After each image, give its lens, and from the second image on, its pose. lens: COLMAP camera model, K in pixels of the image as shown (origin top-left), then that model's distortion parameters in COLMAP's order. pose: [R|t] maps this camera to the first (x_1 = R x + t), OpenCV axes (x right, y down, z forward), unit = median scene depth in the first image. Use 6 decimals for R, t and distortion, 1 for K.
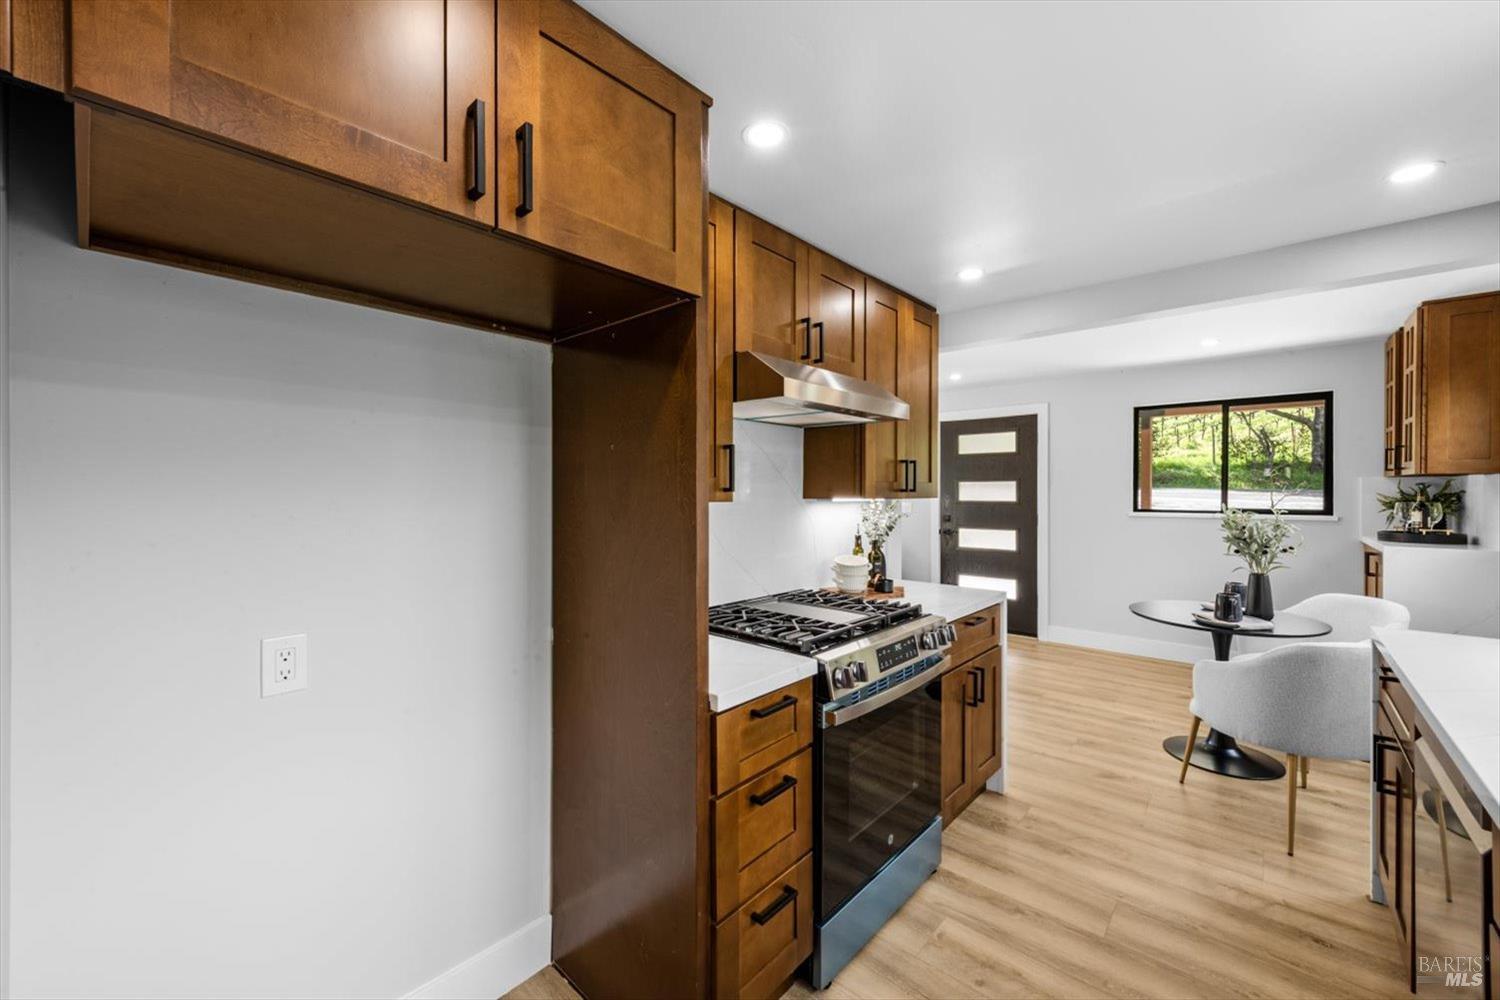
lens RADIAL K [[596.5, 0, 742.1], [0, 596.5, 493.6], [0, 0, 1]] dist [0.014126, -0.004035]
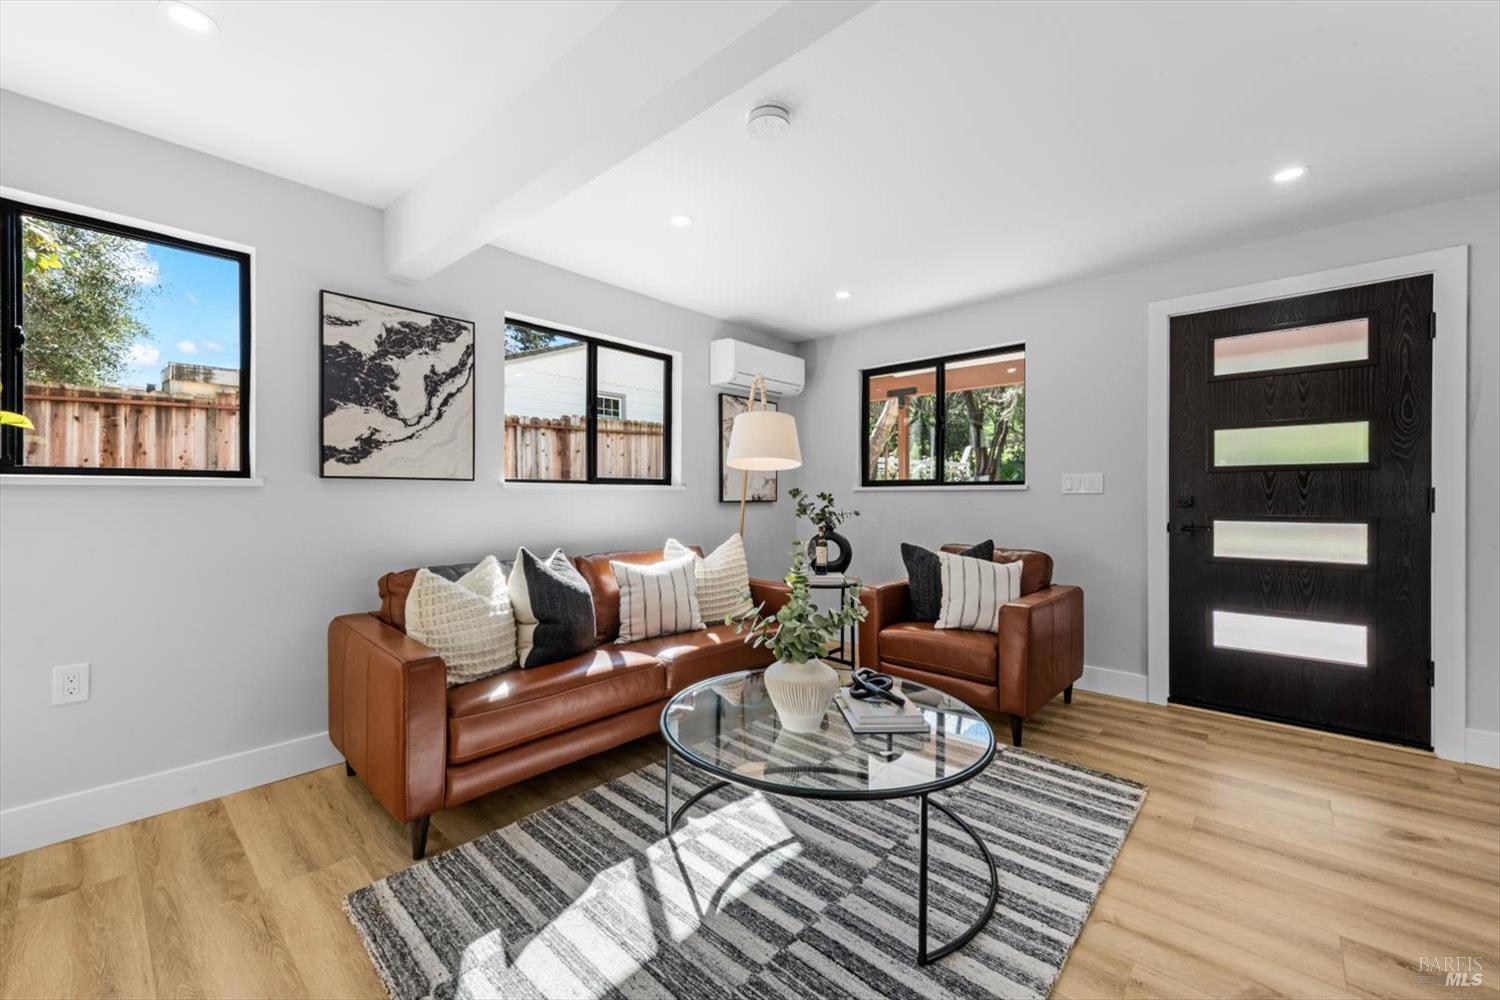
lens RADIAL K [[596.5, 0, 734.7], [0, 596.5, 492.7], [0, 0, 1]] dist [0.014126, -0.004035]
pose [[0.999695, -0.000942, -0.024673, -0.068647], [0.000748, 0.999969, -0.007870, 0.071093], [0.024680, 0.007849, 0.999665, 0.883390]]
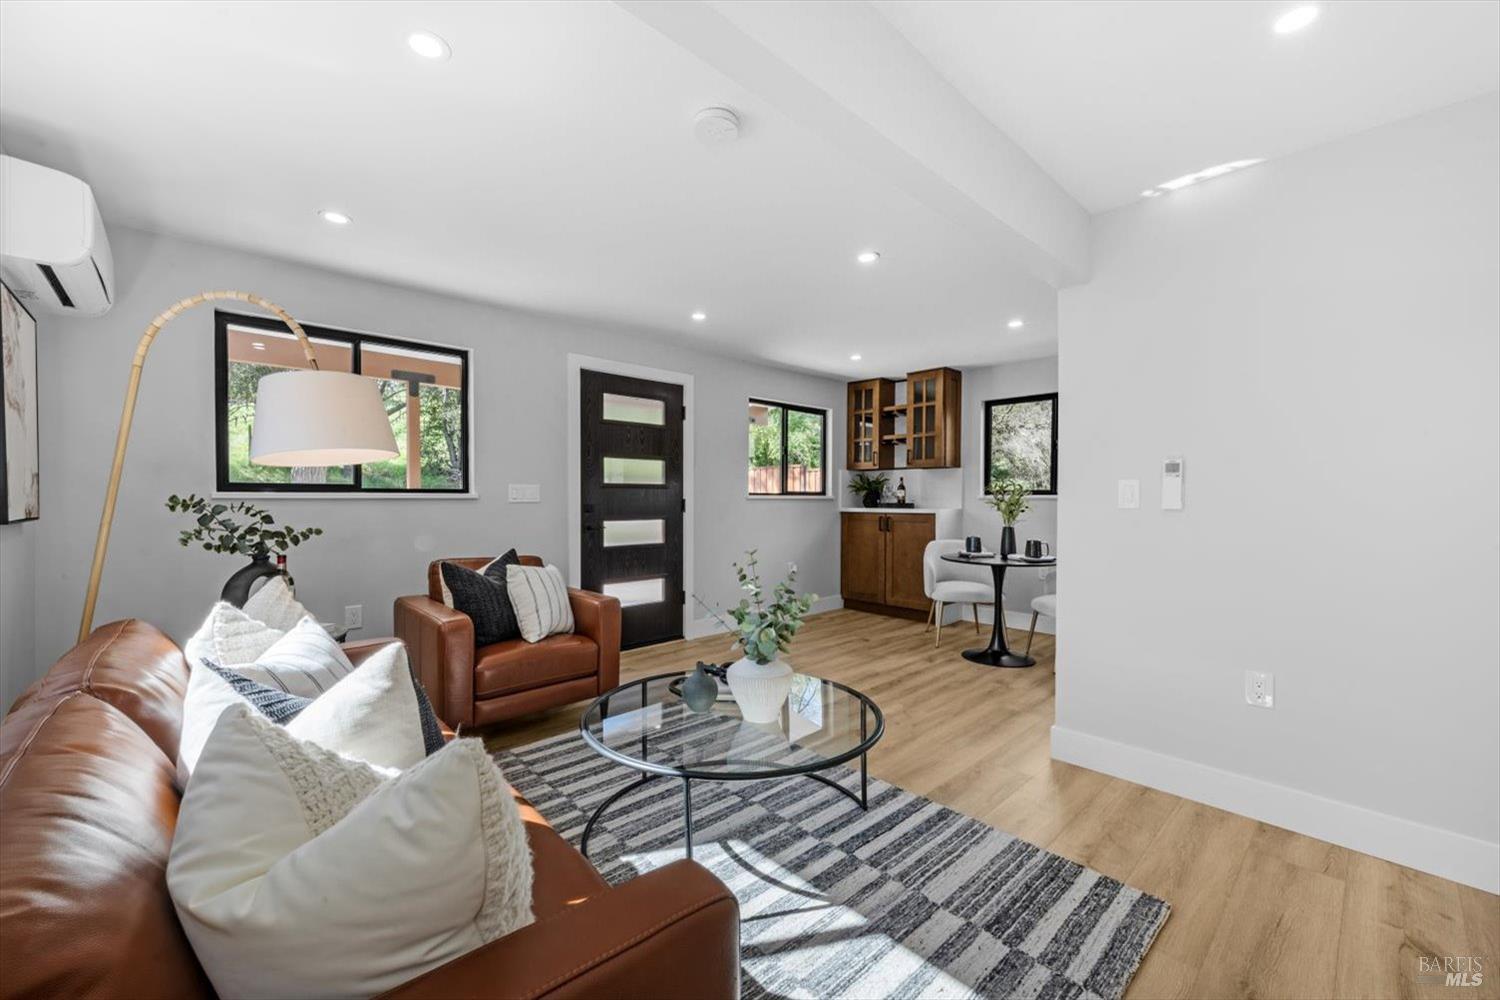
lens RADIAL K [[596.5, 0, 750.7], [0, 596.5, 508.4], [0, 0, 1]] dist [0.014126, -0.004035]
pose [[0.093900, -0.015403, 0.995462, -0.640342], [0.001641, 0.999881, 0.015316, 0.059445], [-0.995580, 0.000196, 0.093914, 1.406322]]
